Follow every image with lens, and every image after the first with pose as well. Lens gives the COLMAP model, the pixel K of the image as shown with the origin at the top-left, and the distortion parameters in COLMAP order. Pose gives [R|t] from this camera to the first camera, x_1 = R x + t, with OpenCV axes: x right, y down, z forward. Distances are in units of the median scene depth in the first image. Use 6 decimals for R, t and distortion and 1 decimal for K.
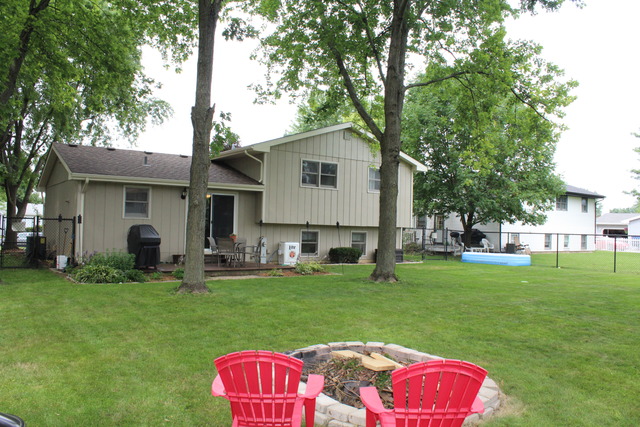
lens RADIAL K [[526.0, 0, 320.0], [0, 526.0, 213.5], [0, 0, 1]] dist [-0.150420, 0.132141]
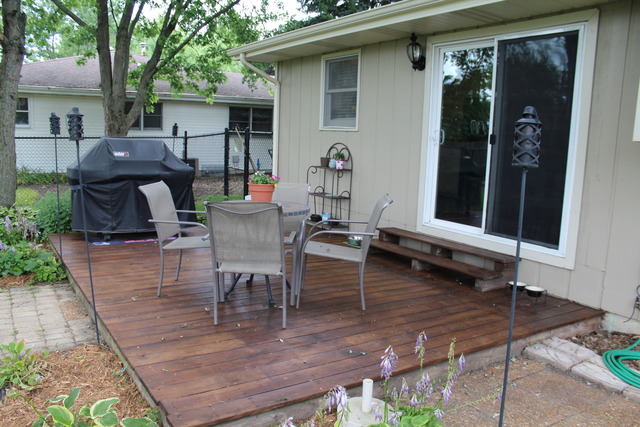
lens RADIAL K [[526.0, 0, 320.0], [0, 526.0, 213.5], [0, 0, 1]] dist [-0.150420, 0.132141]
pose [[-0.019404, 0.119971, -0.992588, 0.071058], [-0.011494, 0.992682, 0.120207, 0.021820], [0.999746, 0.013741, -0.017883, 0.826527]]
